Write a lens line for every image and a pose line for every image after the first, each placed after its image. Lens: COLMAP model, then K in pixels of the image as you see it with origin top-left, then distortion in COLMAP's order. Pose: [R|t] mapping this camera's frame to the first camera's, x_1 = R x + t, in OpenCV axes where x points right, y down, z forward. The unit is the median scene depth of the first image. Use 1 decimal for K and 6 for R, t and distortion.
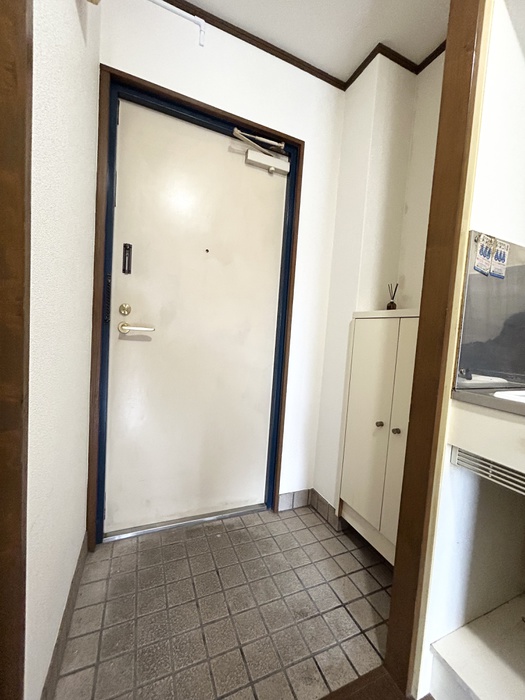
lens RADIAL K [[282.6, 0, 262.5], [0, 282.6, 350.0], [0, 0, 1]] dist [-0.000377, -0.000315]
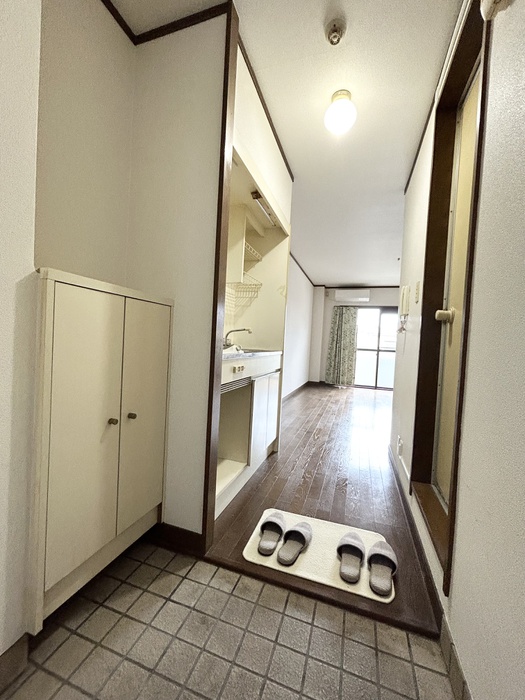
lens RADIAL K [[282.6, 0, 262.5], [0, 282.6, 350.0], [0, 0, 1]] dist [-0.000377, -0.000315]
pose [[-0.738393, -0.124756, 0.662731, -0.495231], [-0.062521, 0.991171, 0.116924, -0.082657], [-0.671466, 0.044901, -0.739673, 1.473154]]
